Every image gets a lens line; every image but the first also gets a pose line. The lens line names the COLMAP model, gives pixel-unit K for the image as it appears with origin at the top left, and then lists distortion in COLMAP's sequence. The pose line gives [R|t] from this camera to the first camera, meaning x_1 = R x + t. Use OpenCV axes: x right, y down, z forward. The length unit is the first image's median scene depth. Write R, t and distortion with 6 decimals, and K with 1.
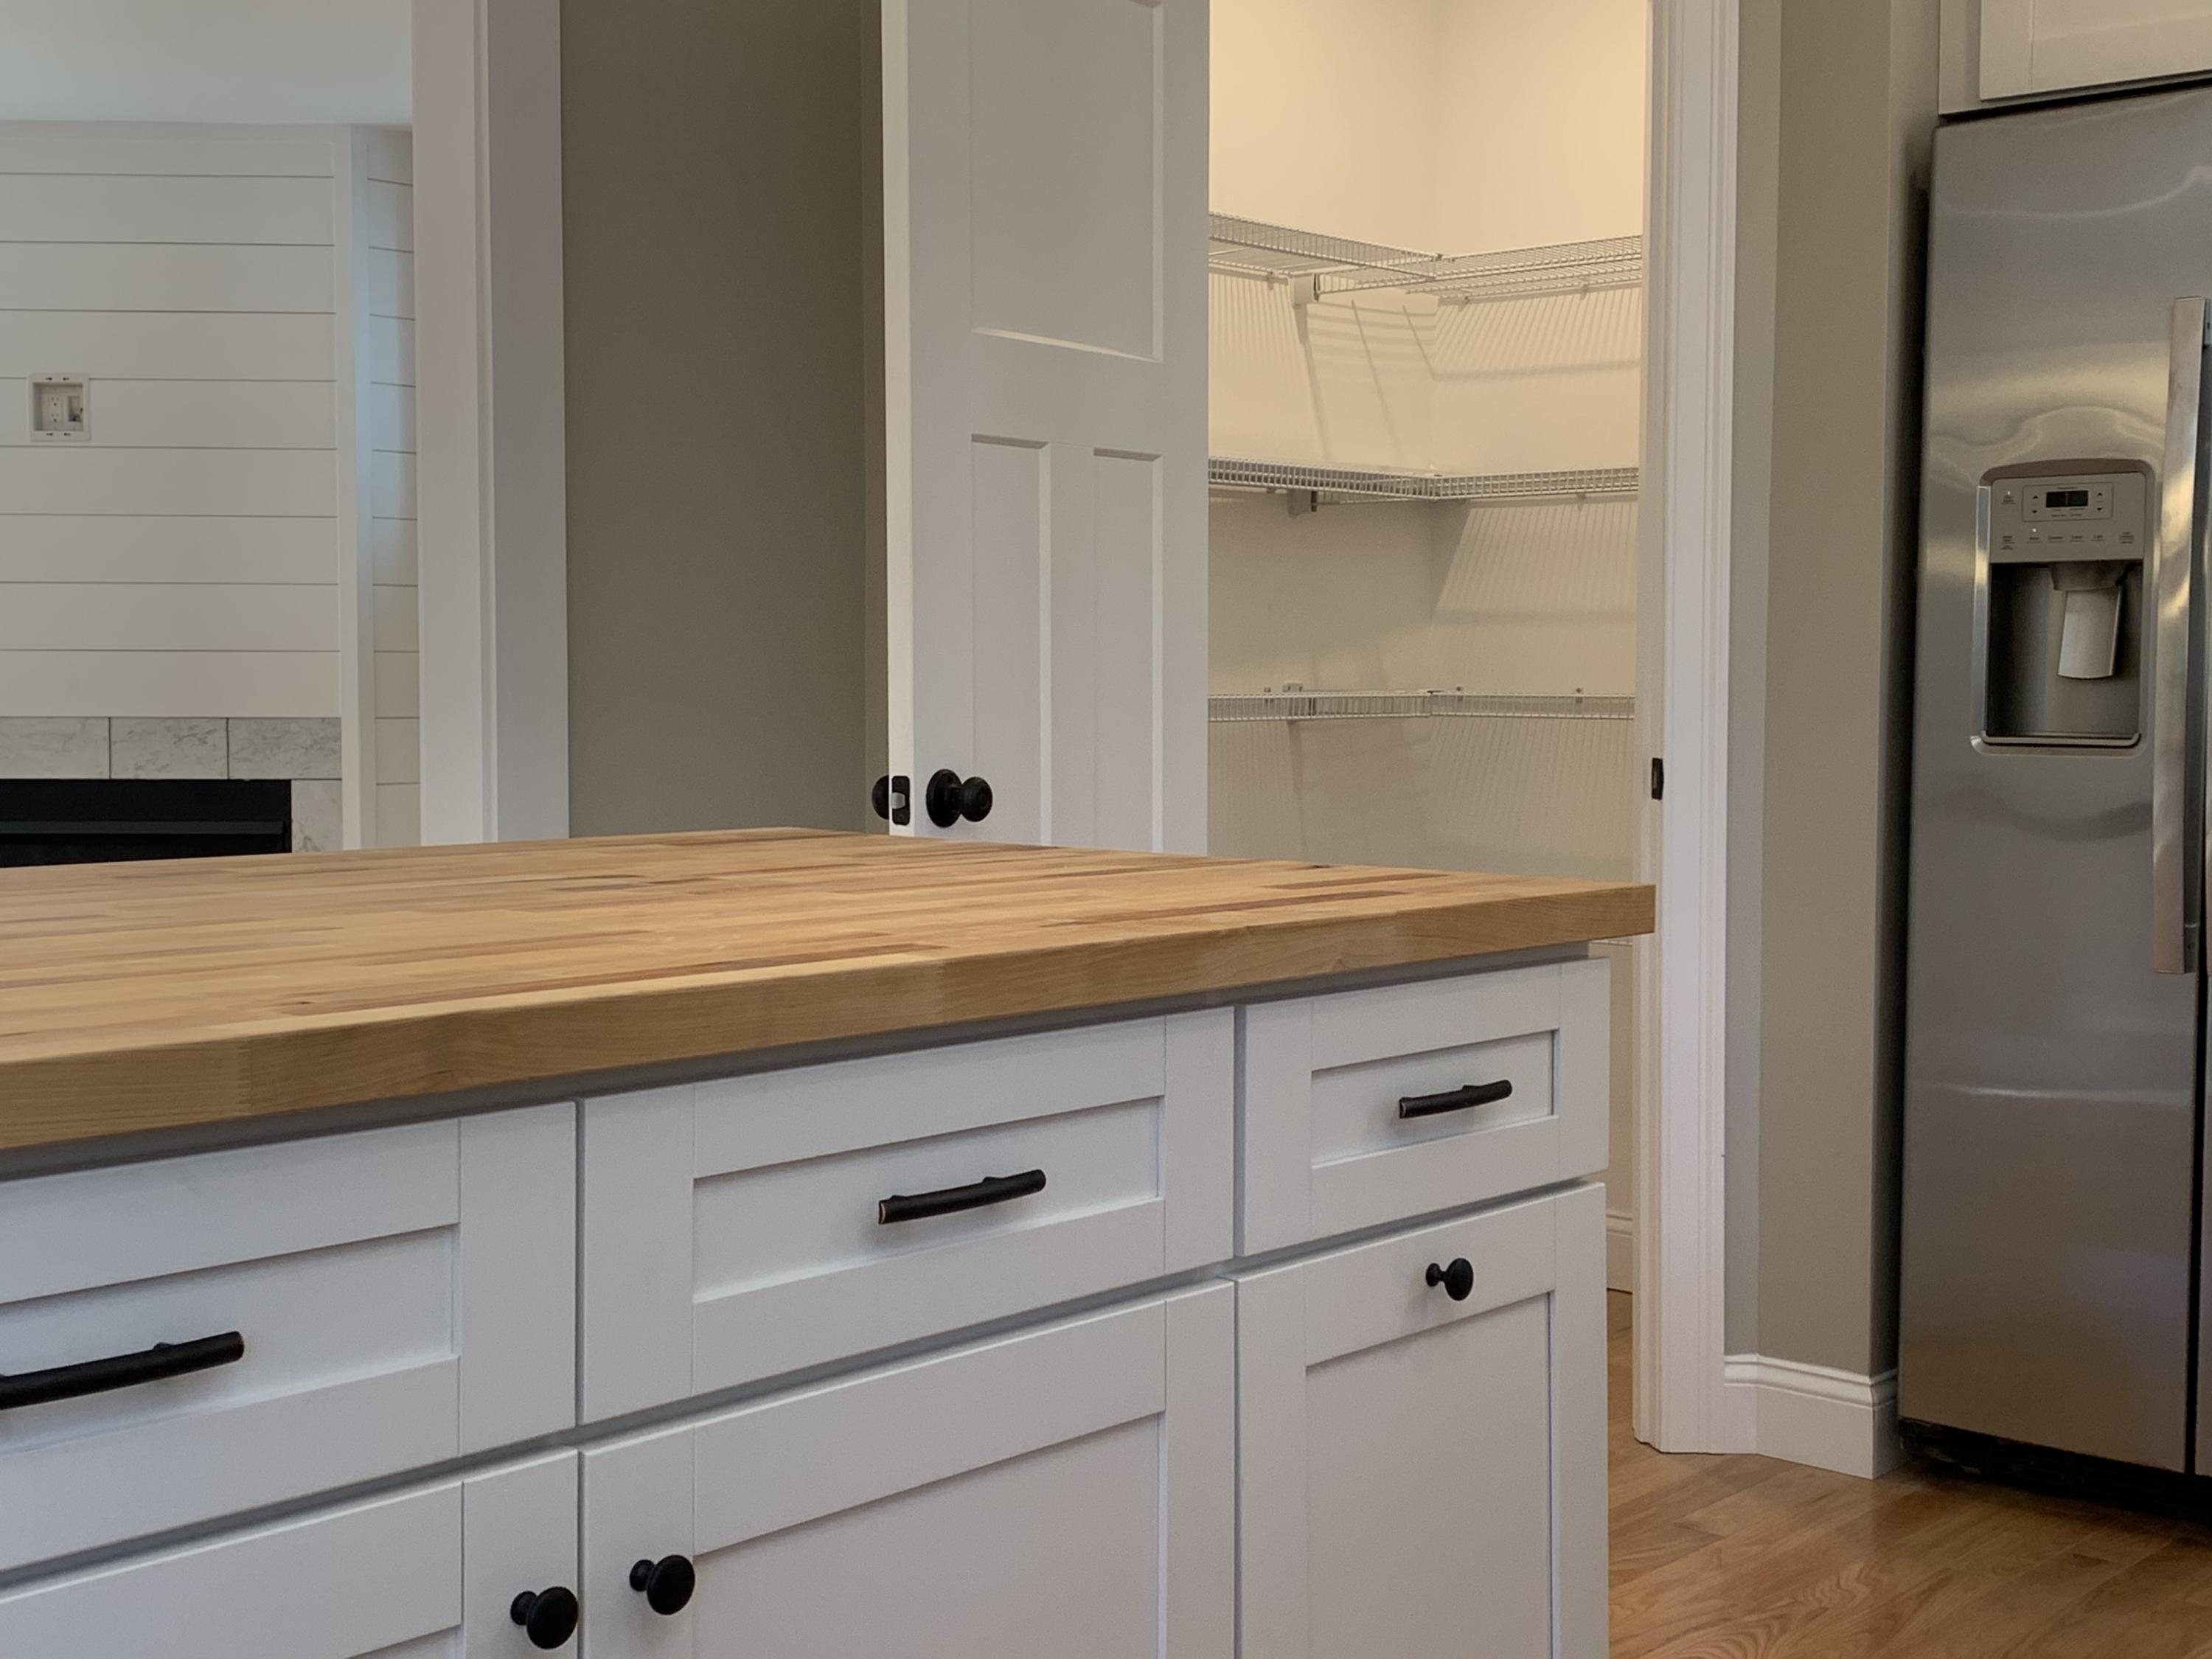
lens RADIAL K [[2713.4, 0, 1111.3], [0, 2713.4, 819.3], [0, 0, 1]] dist [0.047600, 0.000000]
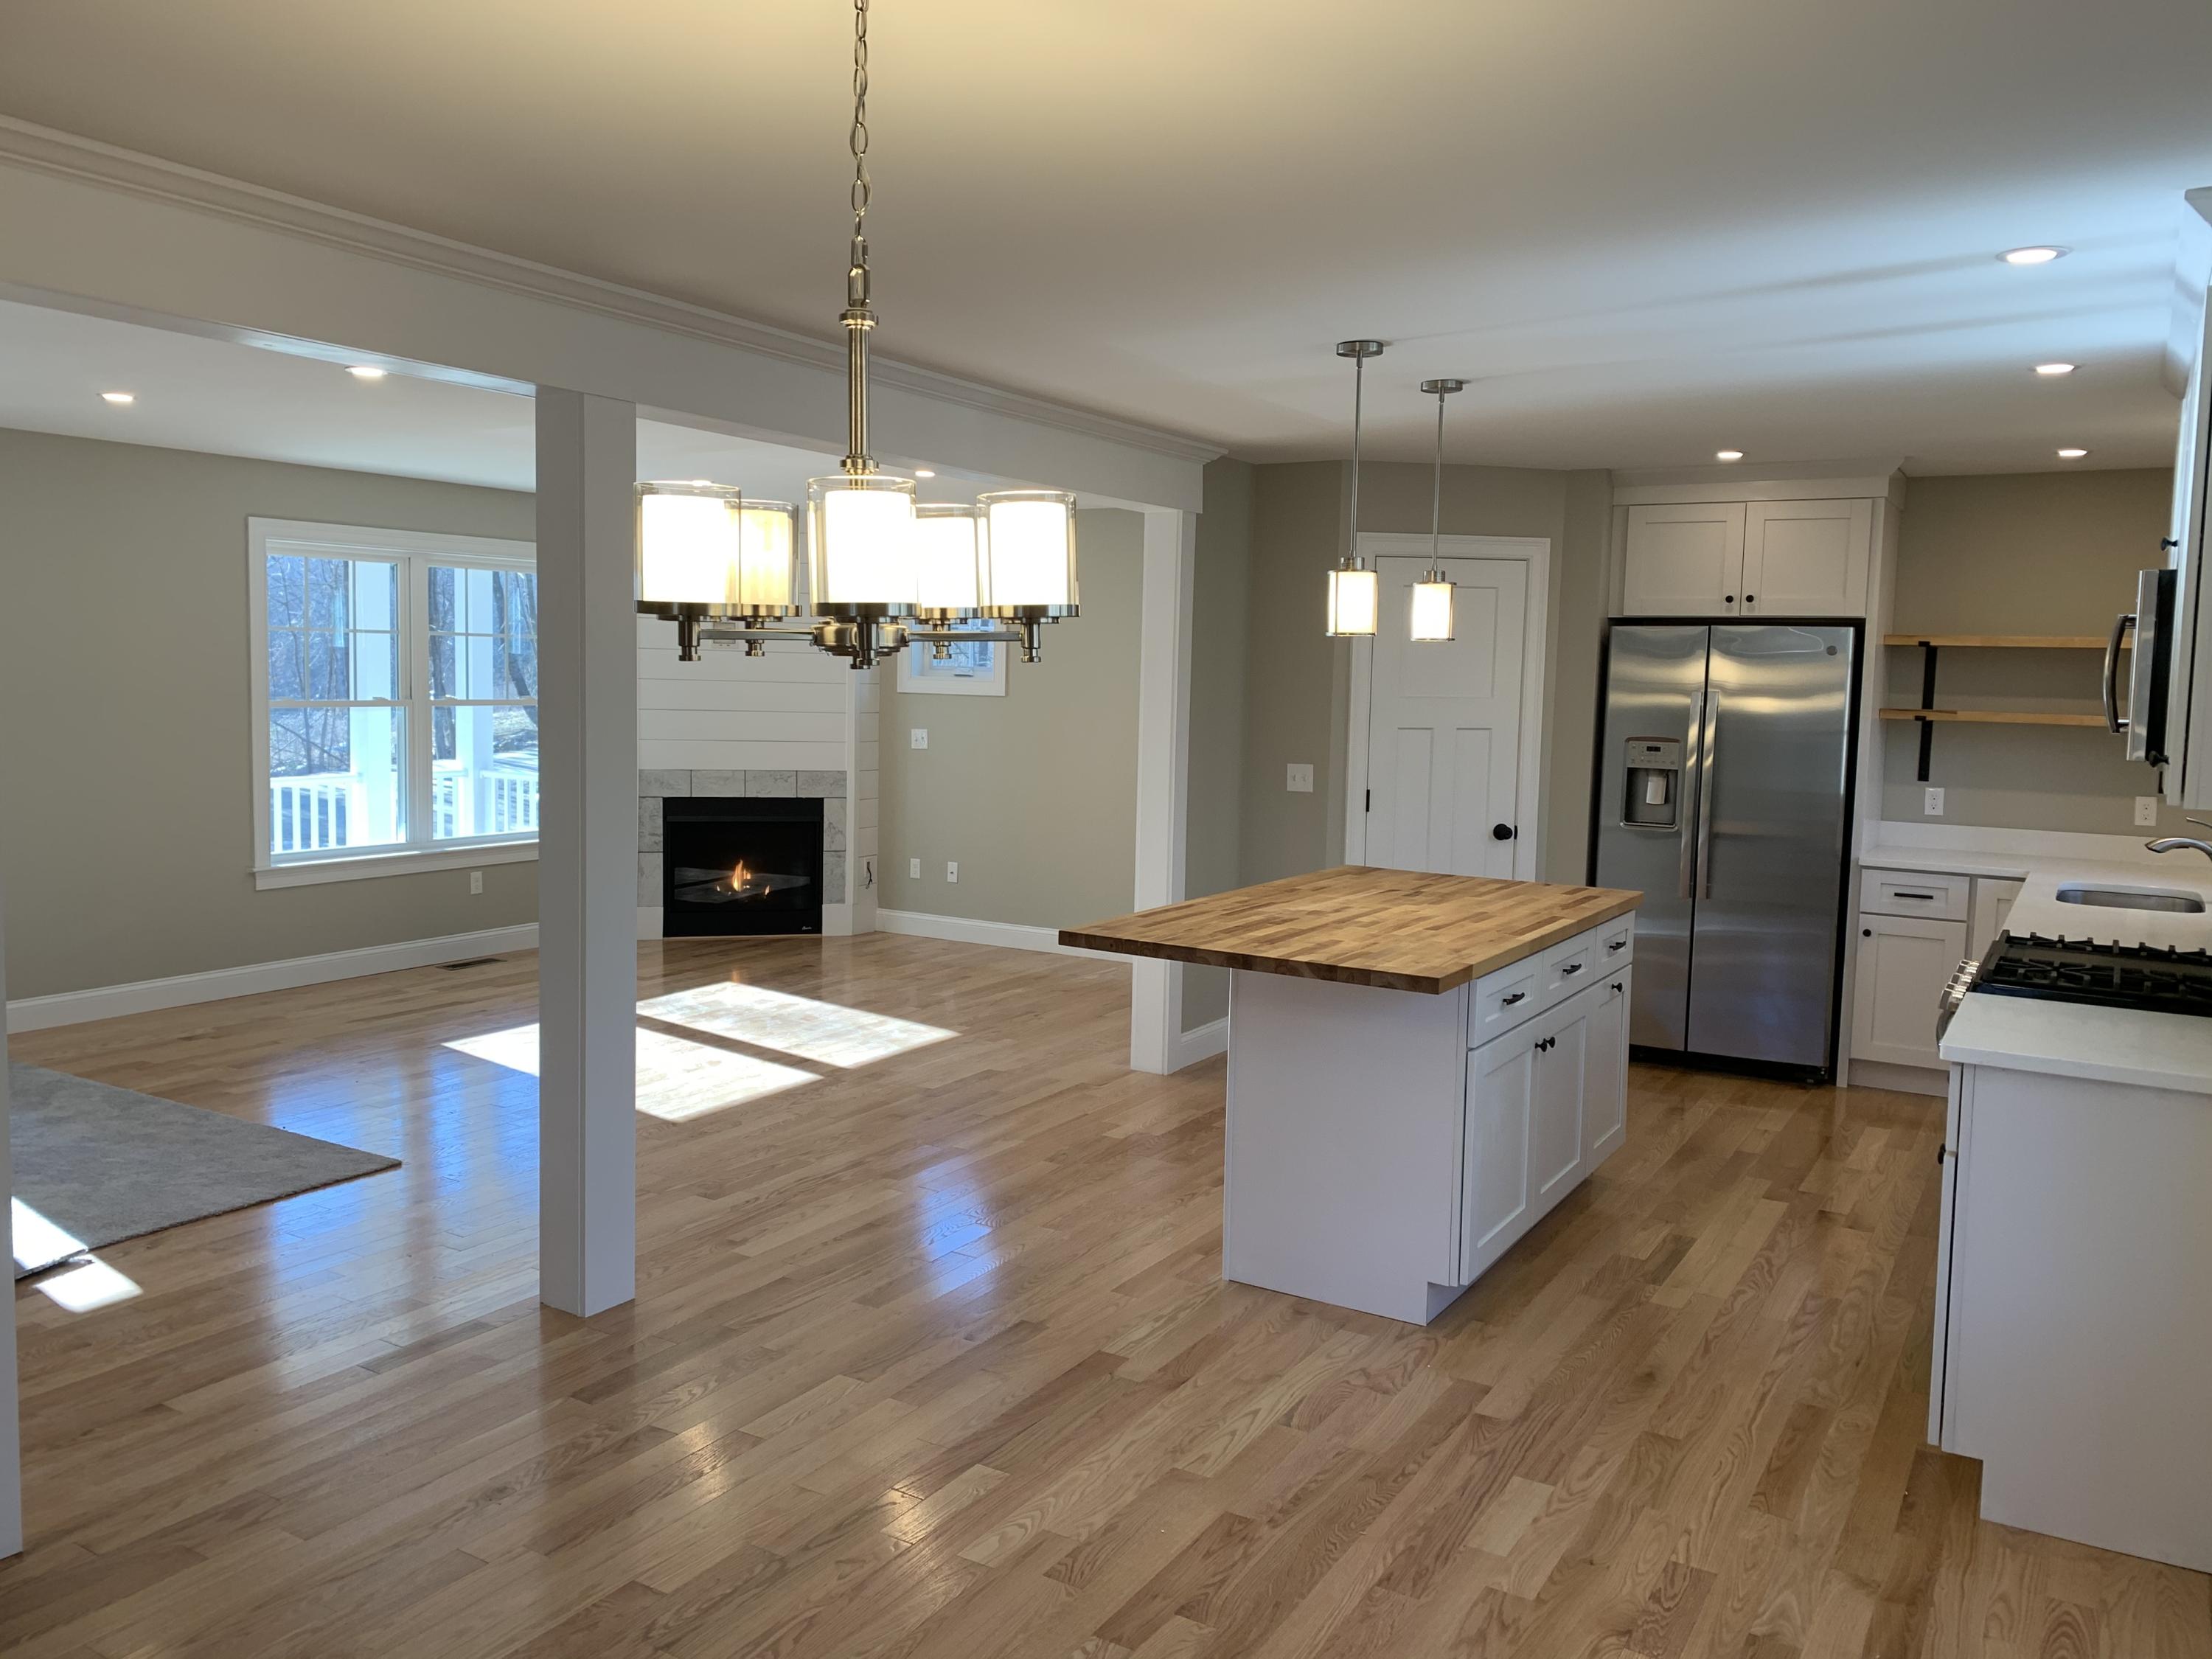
lens RADIAL K [[1665.6, 0, 1117.2], [0, 1665.6, 809.5], [0, 0, 1]] dist [0.047003, -0.039934]
pose [[0.980462, 0.009452, 0.196482, -0.614403], [-0.015445, 0.999460, 0.028988, -0.089876], [-0.196102, -0.031456, 0.980079, -0.751792]]
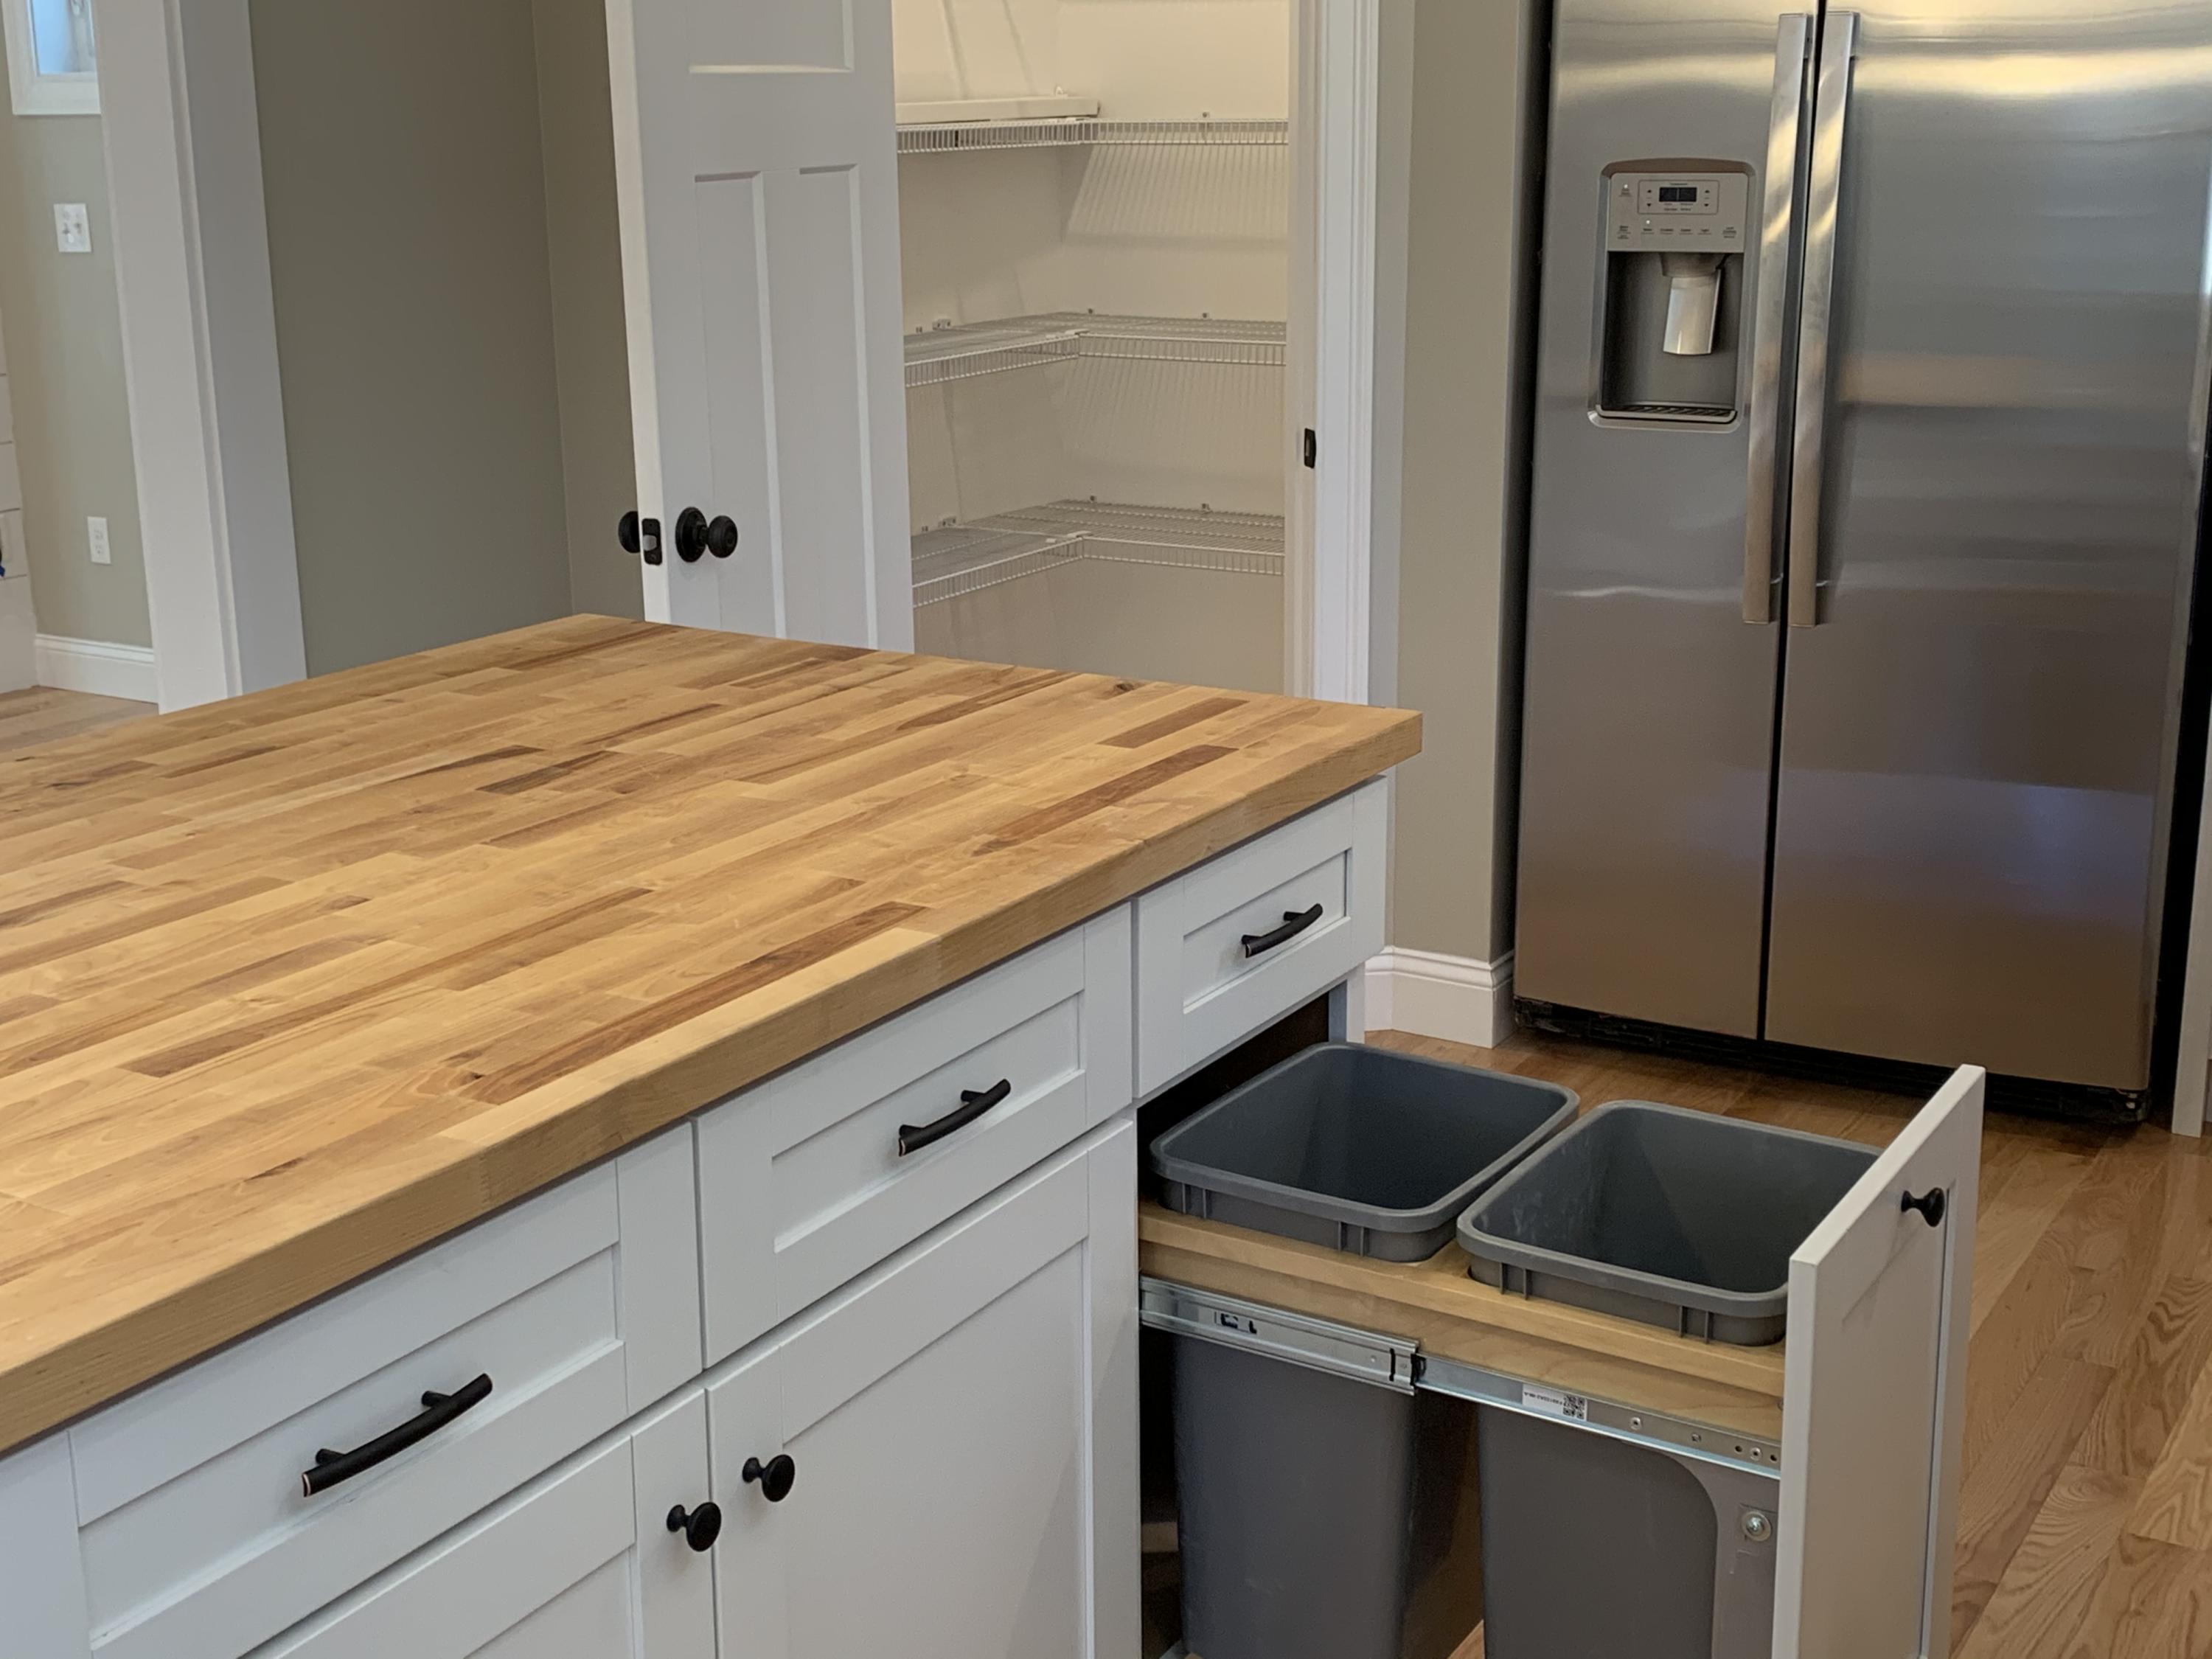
lens RADIAL K [[2713.4, 0, 1093.6], [0, 2713.4, 756.7], [0, 0, 1]] dist [0.047600, 0.000000]
pose [[0.984037, -0.053224, 0.169816, -0.077782], [0.021294, 0.982588, 0.184574, -0.098014], [-0.176683, -0.178012, 0.968037, -0.061507]]
